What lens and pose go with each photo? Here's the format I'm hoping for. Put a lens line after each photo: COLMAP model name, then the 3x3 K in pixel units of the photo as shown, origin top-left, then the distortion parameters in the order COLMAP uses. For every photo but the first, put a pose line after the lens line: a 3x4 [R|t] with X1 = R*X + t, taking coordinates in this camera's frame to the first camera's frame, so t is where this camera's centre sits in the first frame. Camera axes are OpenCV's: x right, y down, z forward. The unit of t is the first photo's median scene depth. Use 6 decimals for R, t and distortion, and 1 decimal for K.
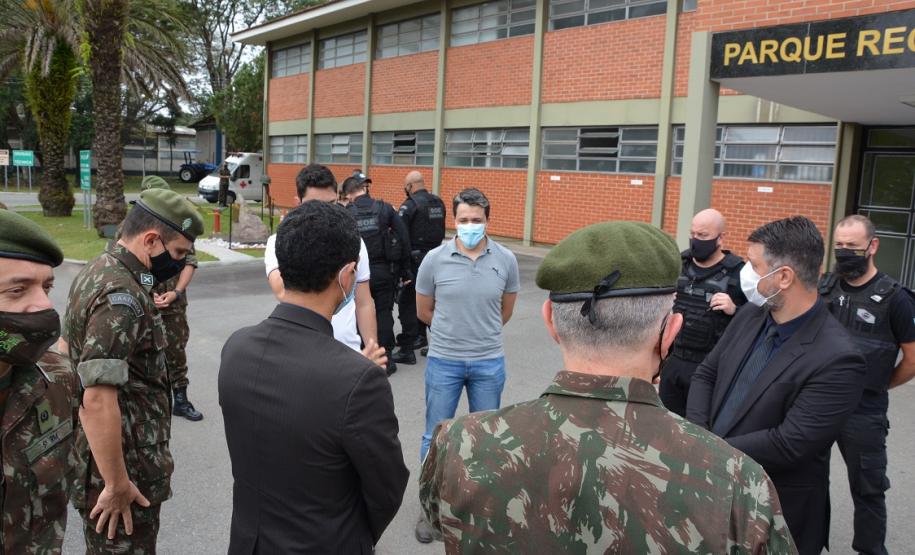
lens RADIAL K [[674.5, 0, 457.5], [0, 674.5, 277.5], [0, 0, 1]] dist [-0.159616, 0.086165]
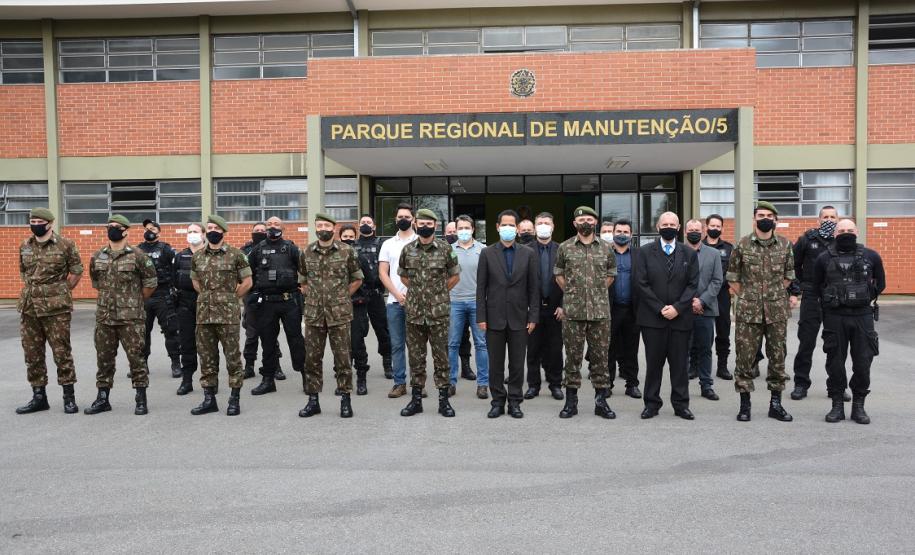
lens RADIAL K [[709.8, 0, 464.1], [0, 709.8, 280.3], [0, 0, 1]] dist [-0.164556, 0.126126]
pose [[0.698251, -0.084828, 0.710809, -0.231501], [0.139957, 0.989969, -0.019341, 0.024749], [-0.702038, 0.112987, 0.703119, -0.119811]]
